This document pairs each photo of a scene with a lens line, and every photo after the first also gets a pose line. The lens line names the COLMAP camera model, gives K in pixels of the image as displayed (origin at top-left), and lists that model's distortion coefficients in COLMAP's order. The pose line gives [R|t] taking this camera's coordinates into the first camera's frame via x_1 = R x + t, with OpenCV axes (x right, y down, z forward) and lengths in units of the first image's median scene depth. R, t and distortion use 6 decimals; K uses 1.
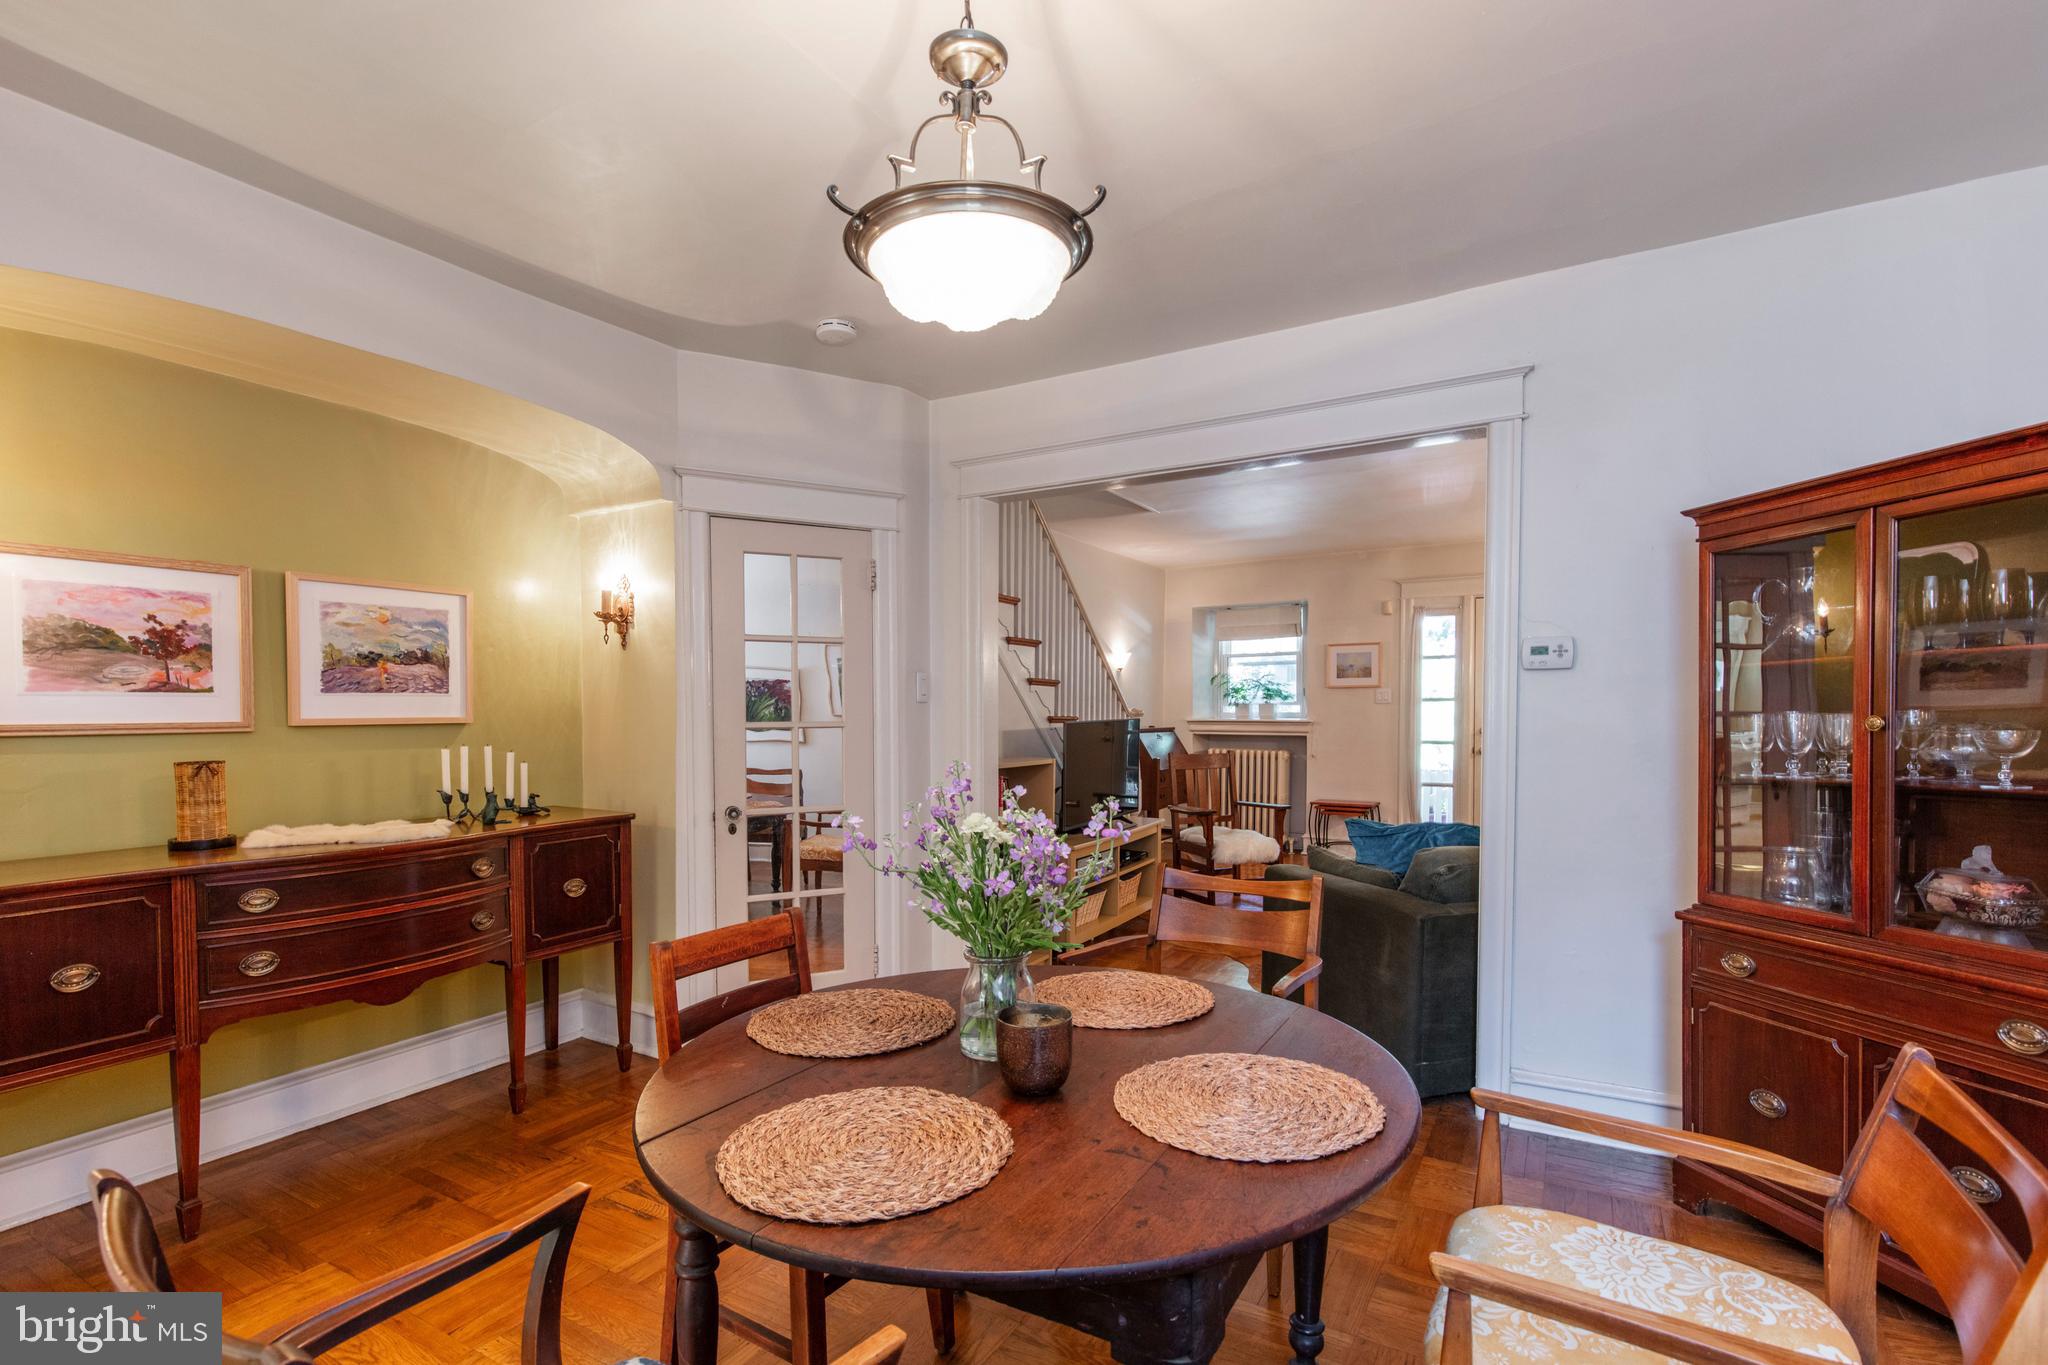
lens RADIAL K [[930.4, 0, 1016.4], [0, 930.4, 699.1], [0, 0, 1]] dist [0.000698, -0.000099]
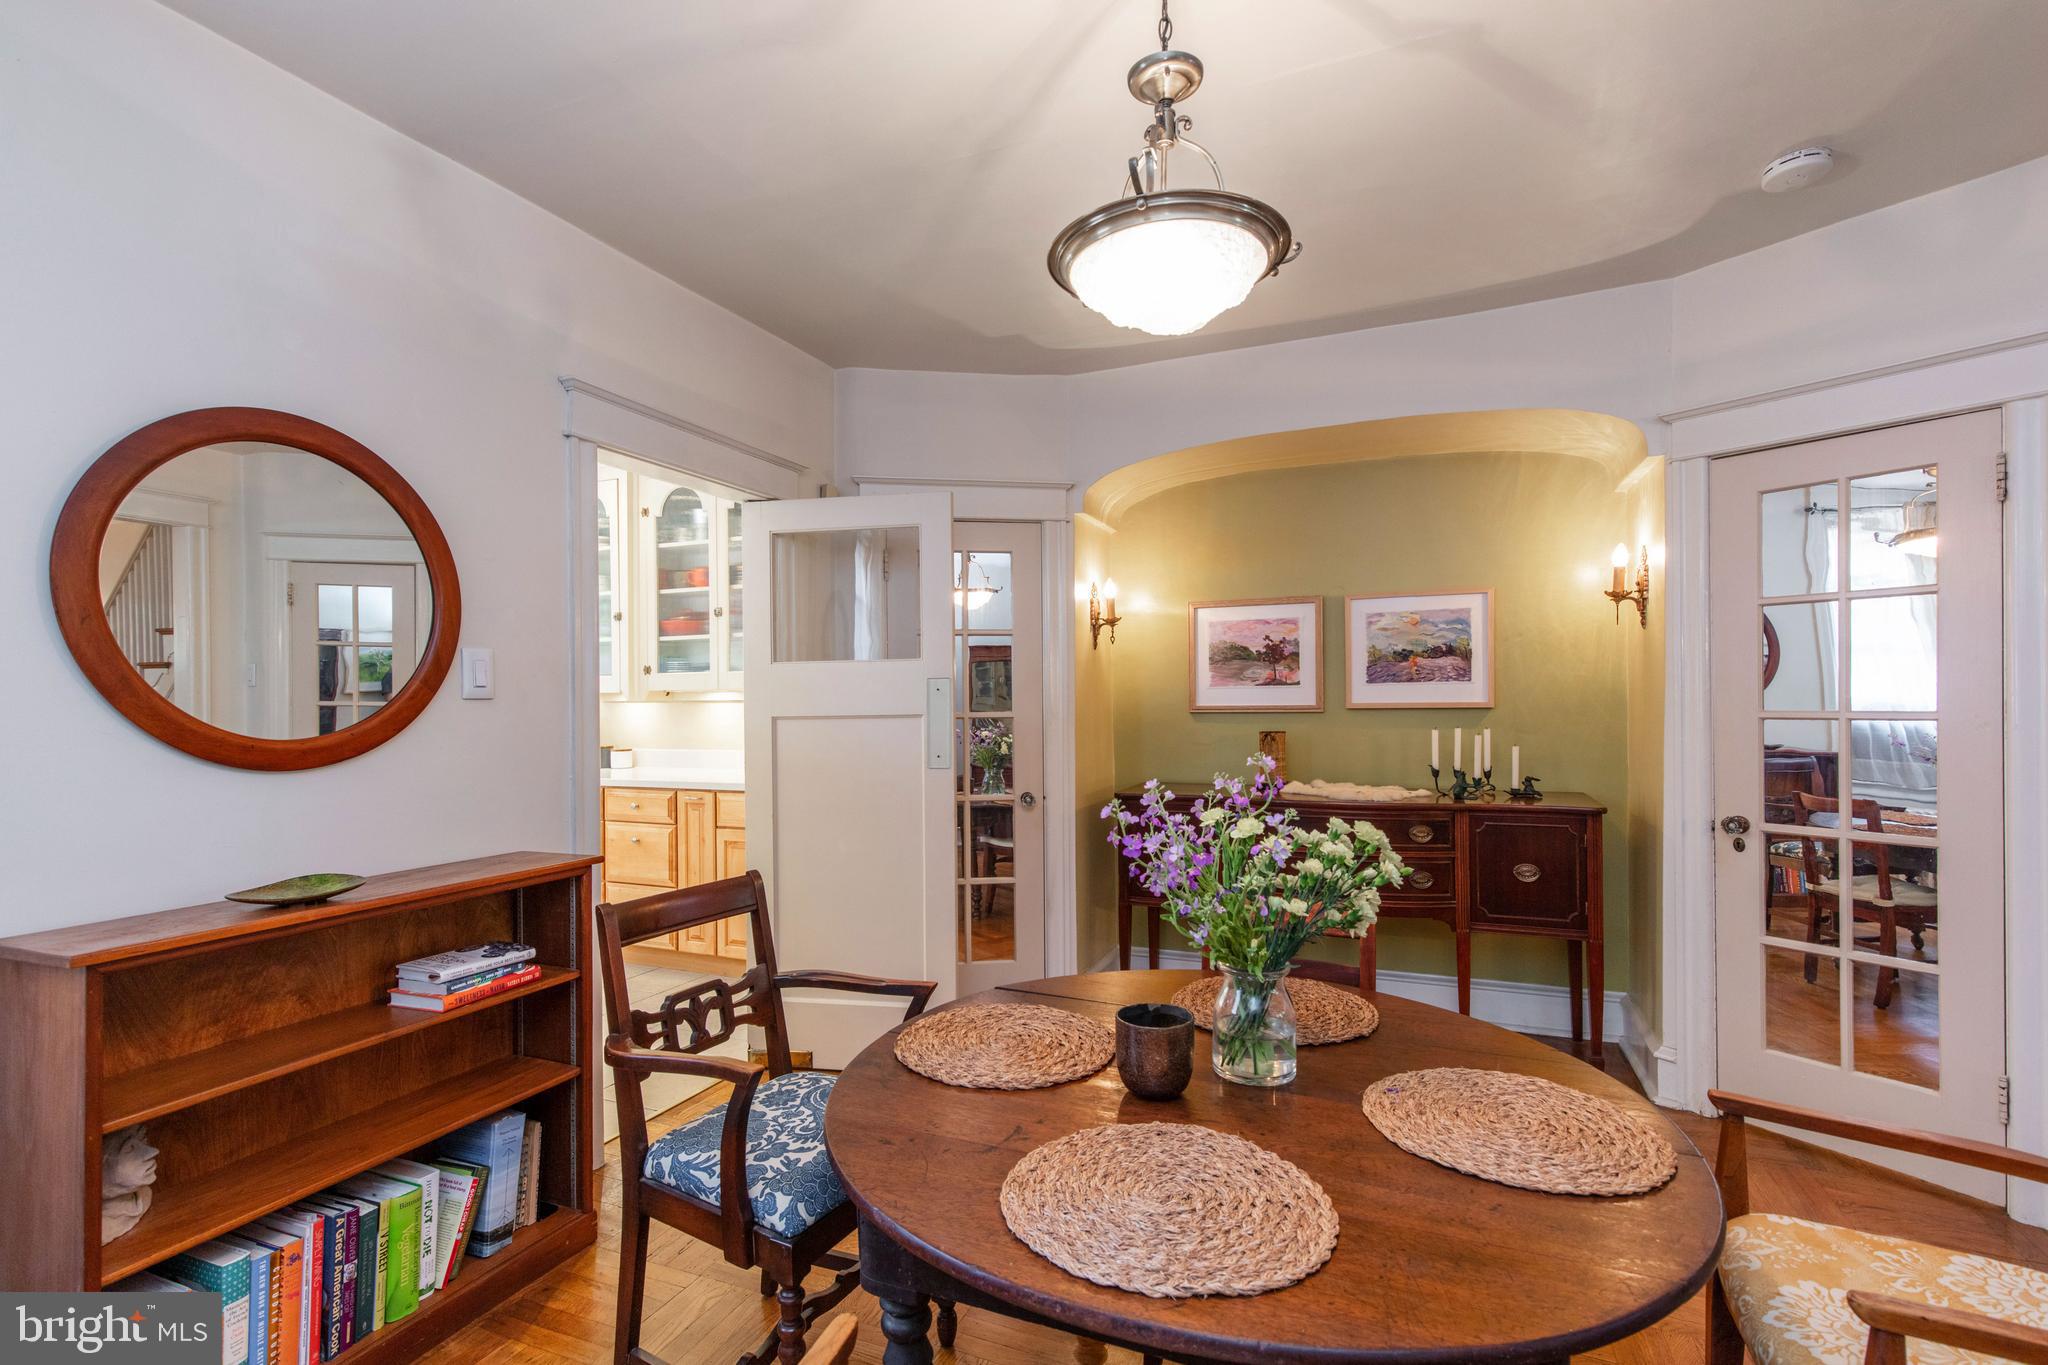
lens RADIAL K [[894.6, 0, 1029.1], [0, 894.6, 705.0], [0, 0, 1]] dist [0.019258, 0.000078]
pose [[0.167152, 0.014101, -0.985830, 0.377706], [0.021835, 0.999600, 0.018001, -0.008487], [0.985689, -0.024534, 0.166777, 0.283899]]
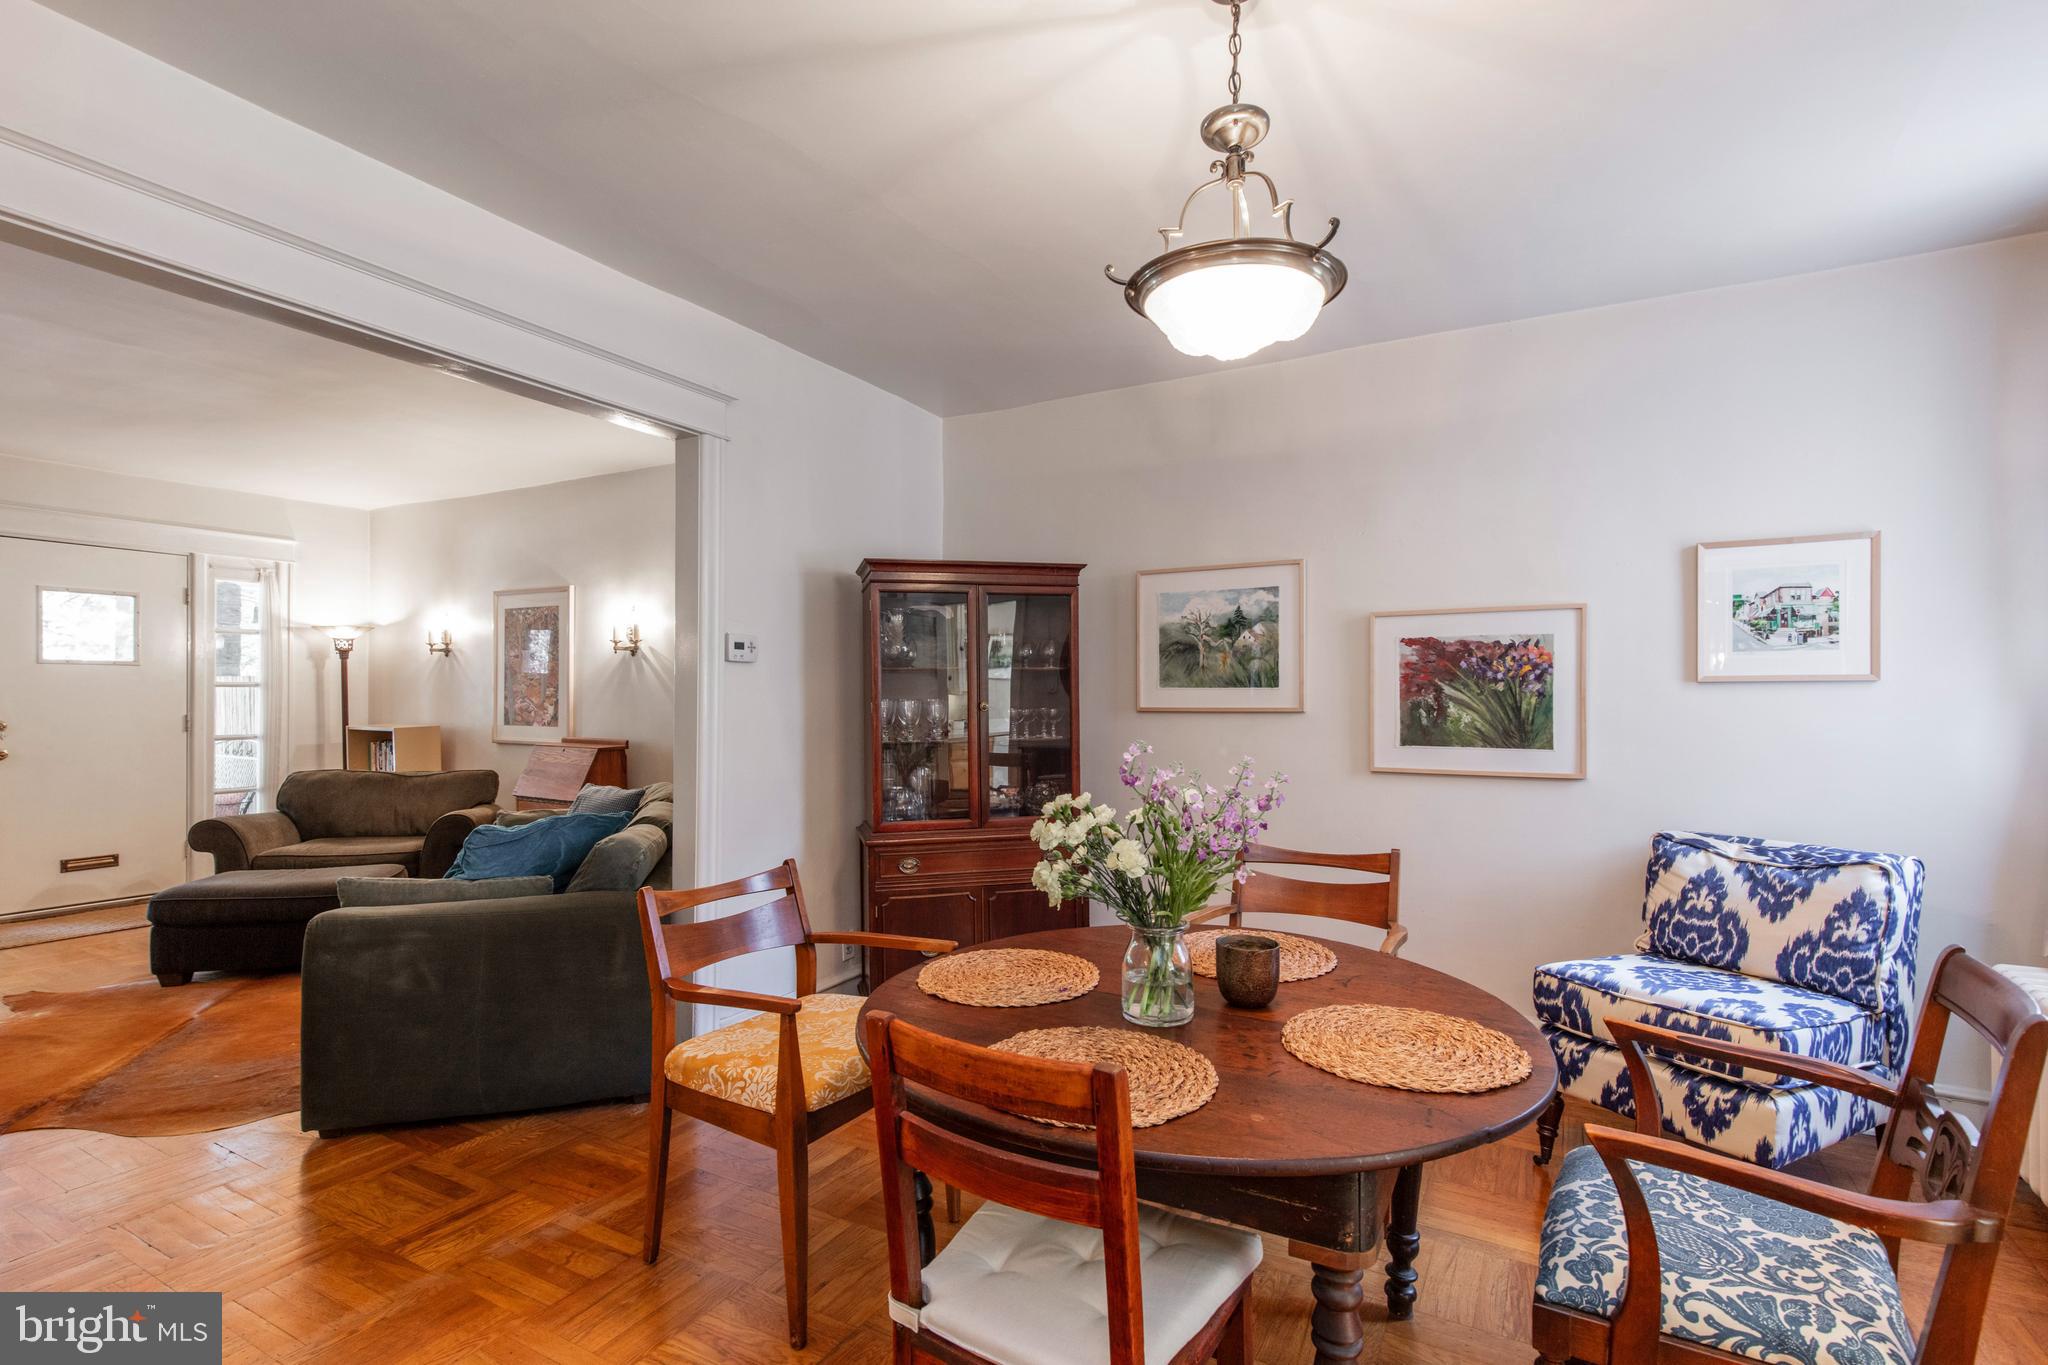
lens RADIAL K [[930.4, 0, 1016.4], [0, 930.4, 699.1], [0, 0, 1]] dist [0.000698, -0.000099]
pose [[-0.046429, 0.008699, 0.998884, -0.505689], [-0.020693, 0.999739, -0.009669, 0.008171], [-0.998707, -0.021119, -0.046237, 0.554217]]
